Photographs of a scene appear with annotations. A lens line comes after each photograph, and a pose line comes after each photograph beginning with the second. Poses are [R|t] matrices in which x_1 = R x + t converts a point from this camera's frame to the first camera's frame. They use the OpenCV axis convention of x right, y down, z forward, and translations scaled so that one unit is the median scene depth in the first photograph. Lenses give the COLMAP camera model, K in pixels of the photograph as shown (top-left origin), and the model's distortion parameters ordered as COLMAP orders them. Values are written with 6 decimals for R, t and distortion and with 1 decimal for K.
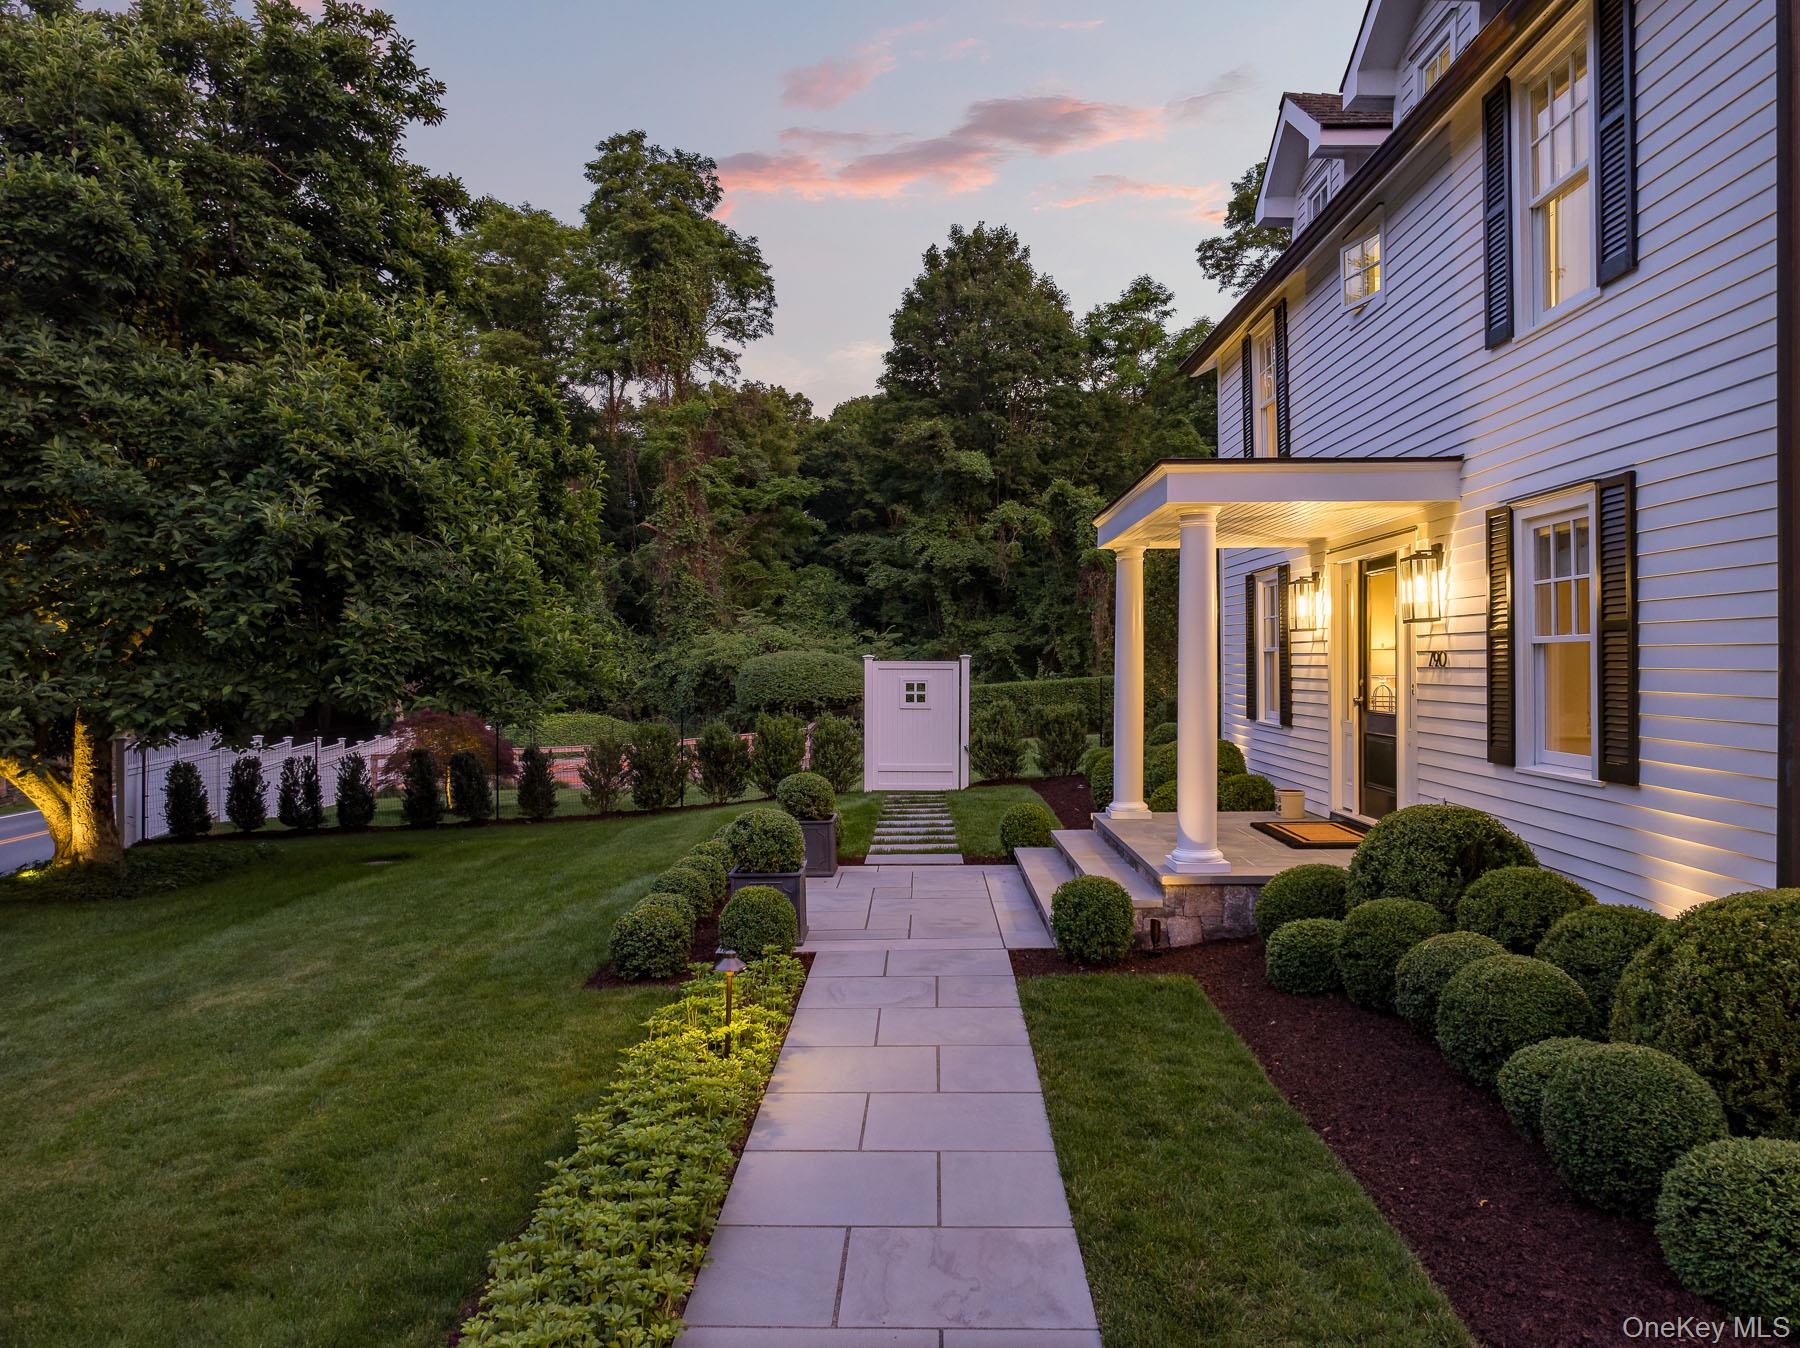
lens RADIAL K [[1222.7, 0, 900.0], [0, 1222.7, 674.0], [0, 0, 1]] dist [-0.005210, -0.004954]
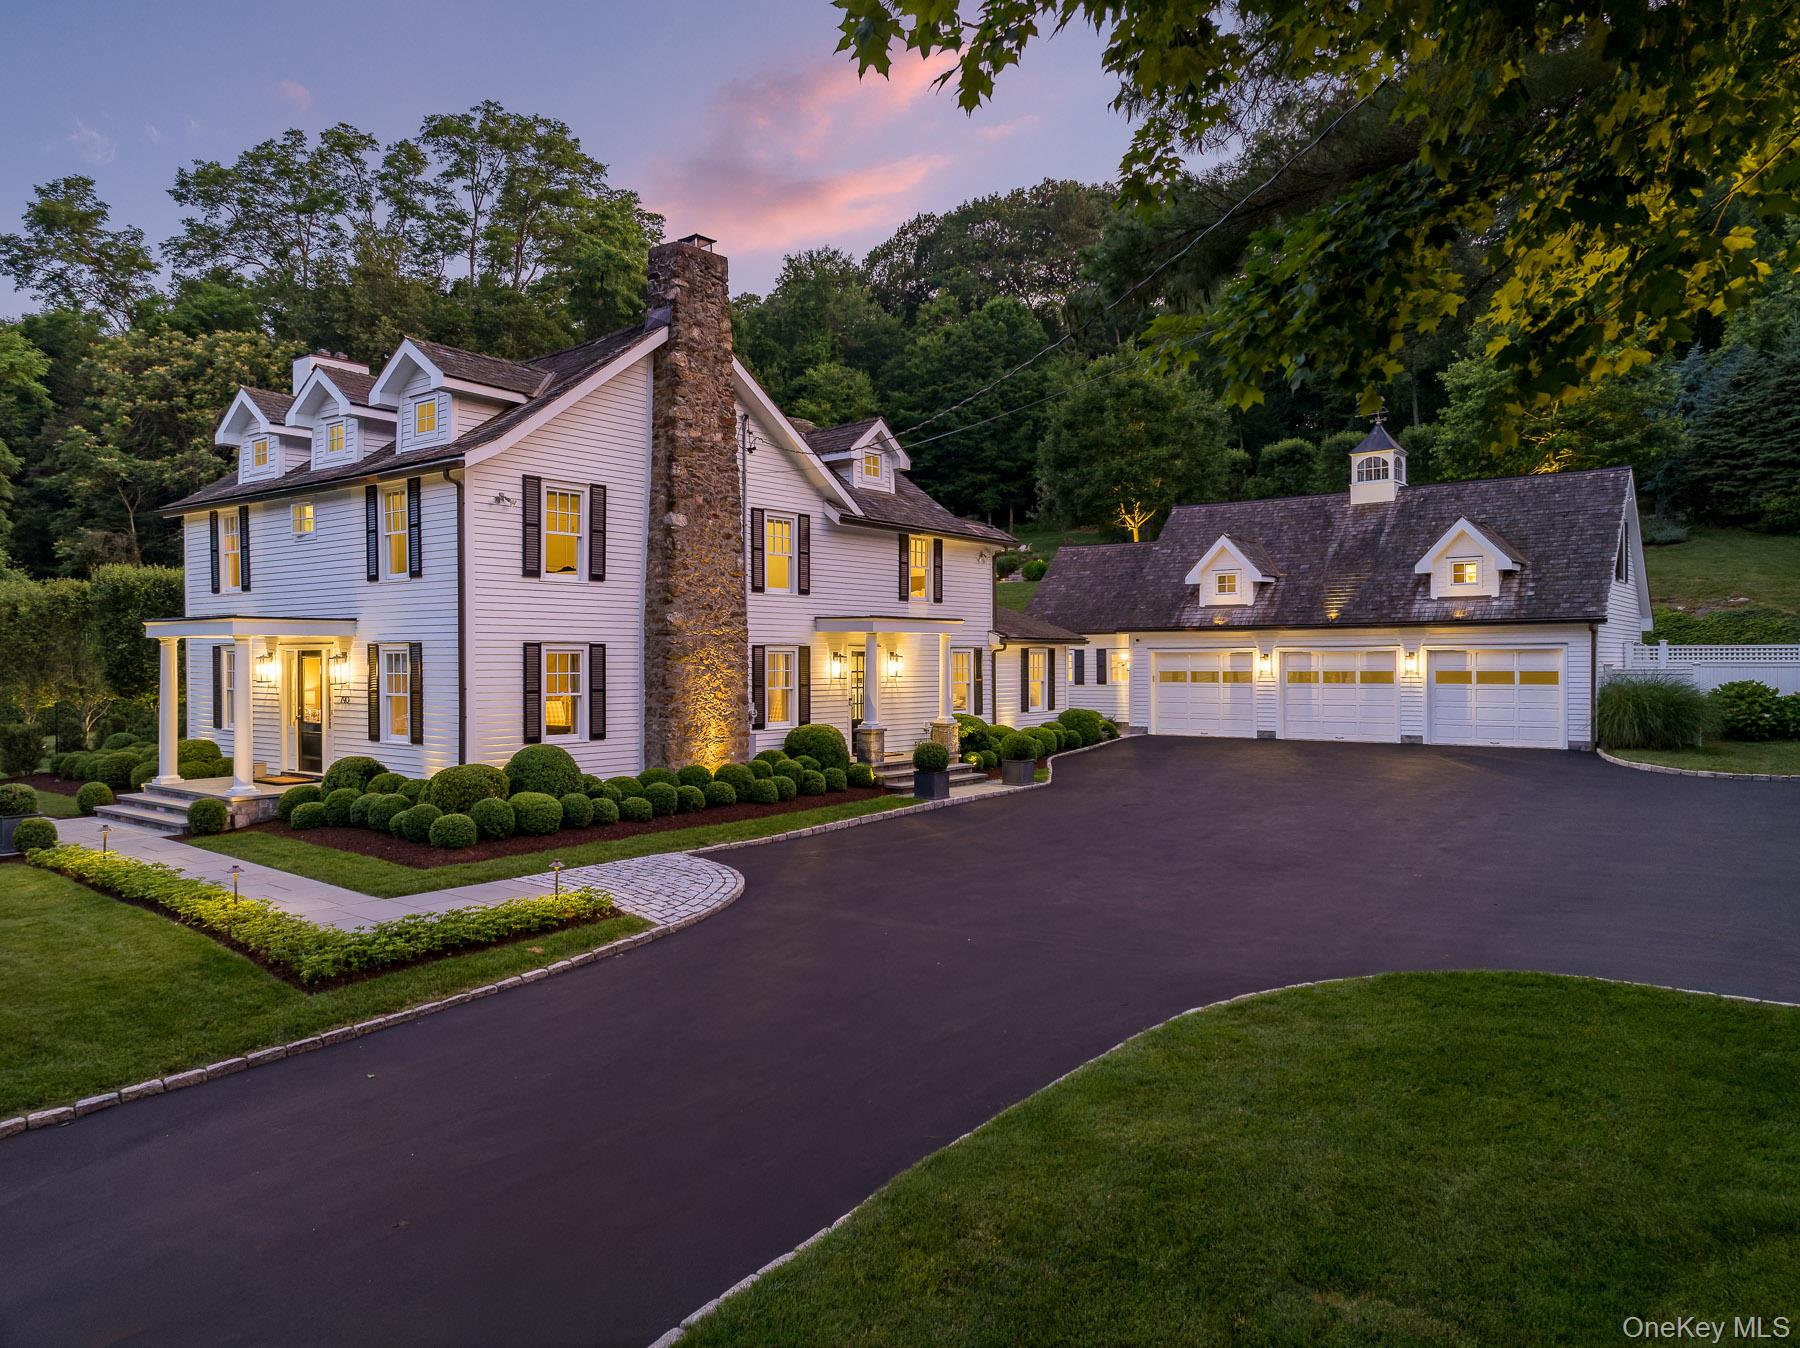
lens RADIAL K [[1220.2, 0, 903.9], [0, 1220.2, 671.3], [0, 0, 1]] dist [0.003371, -0.003630]
pose [[0.601644, -0.005758, 0.798743, -0.828662], [0.006459, 0.999976, 0.002343, -0.067261], [-0.798738, 0.003750, 0.601667, -1.344621]]
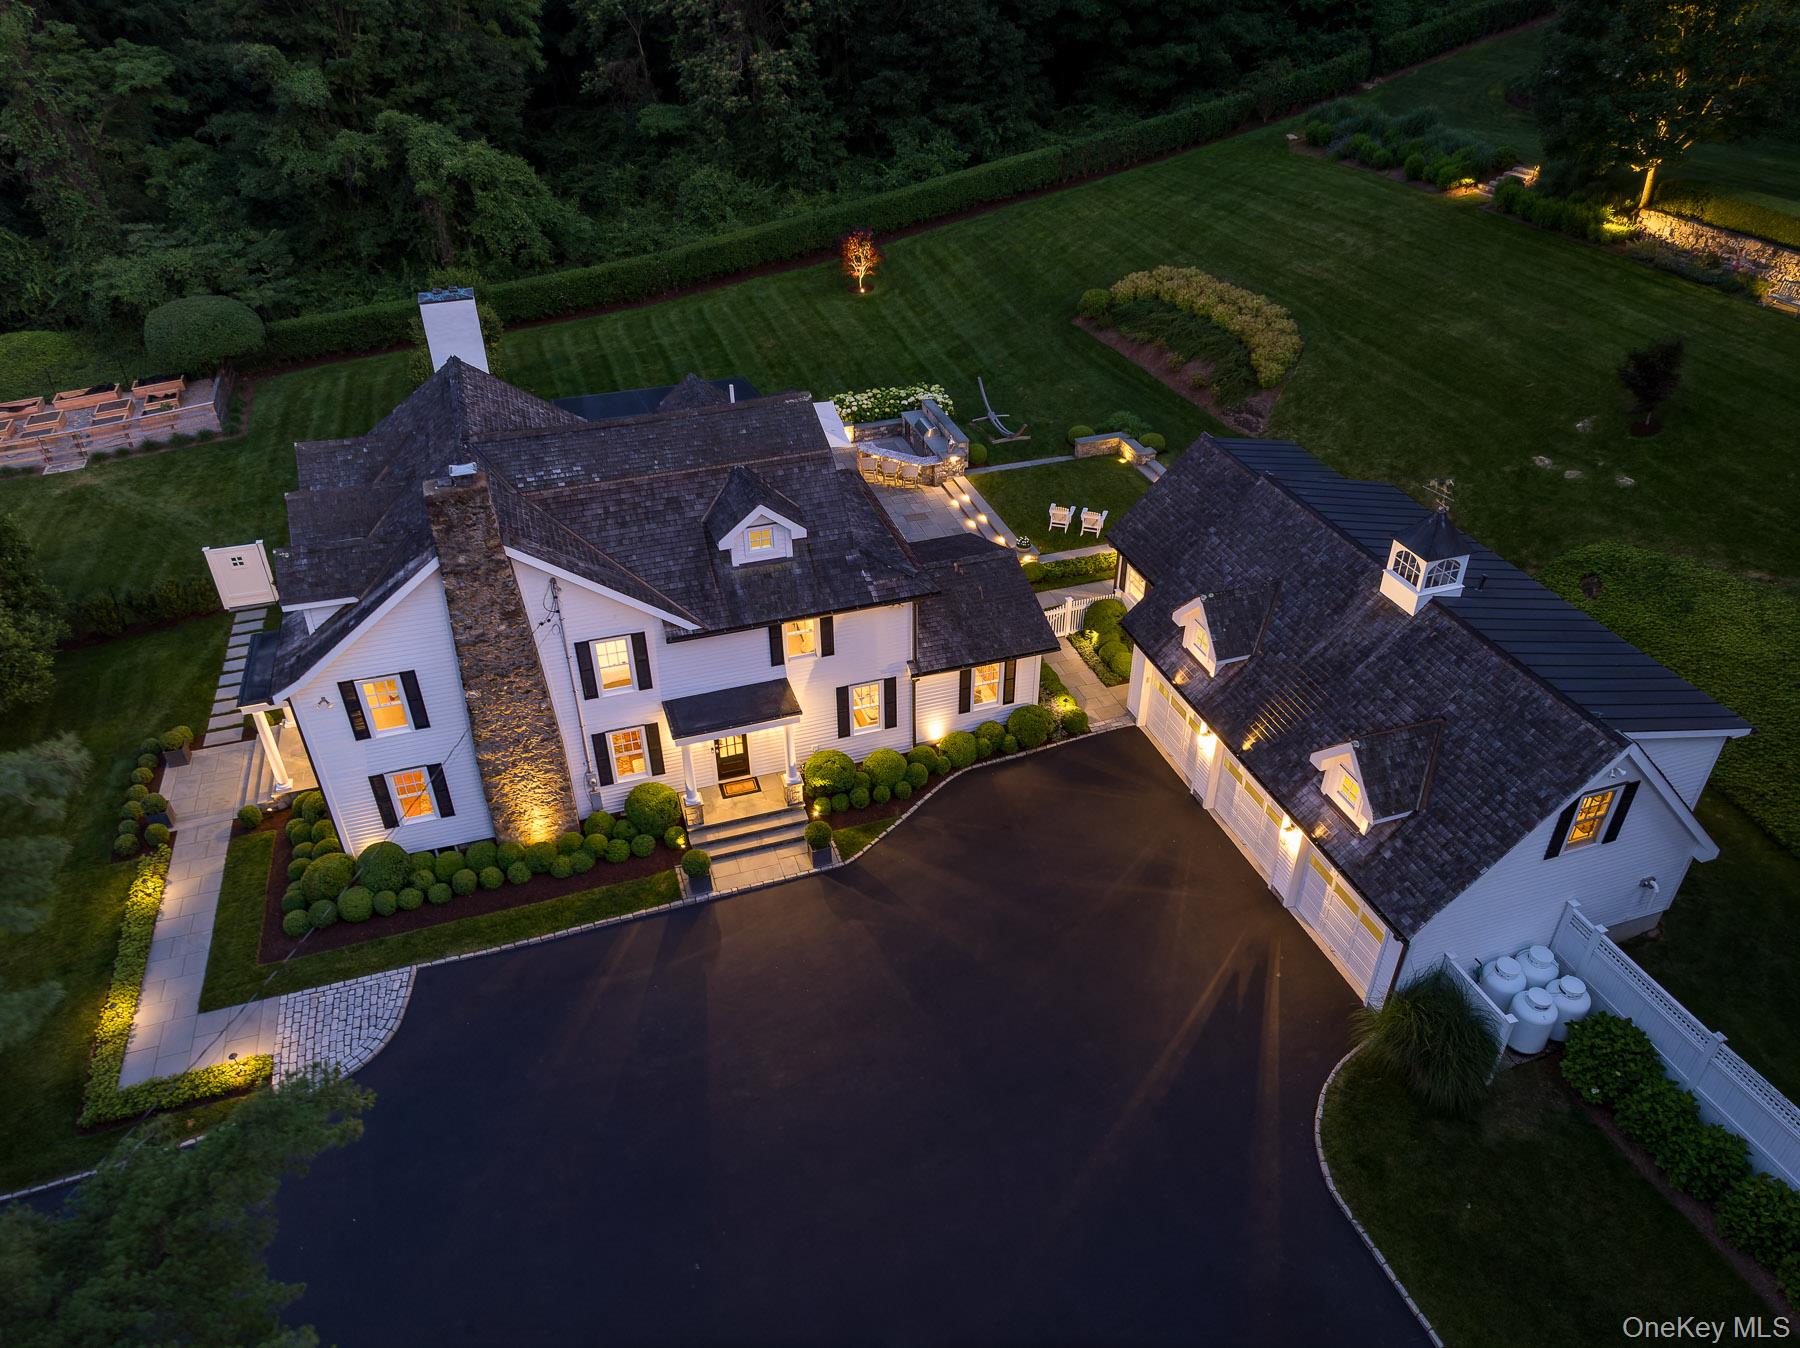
lens RADIAL K [[1222.7, 0, 900.0], [0, 1222.7, 674.0], [0, 0, 1]] dist [-0.005210, -0.004954]
pose [[0.944324, -0.186885, 0.270789, 1.088847], [0.003845, 0.829235, 0.558887, -2.221874], [-0.328995, -0.526730, 0.783785, -2.356865]]
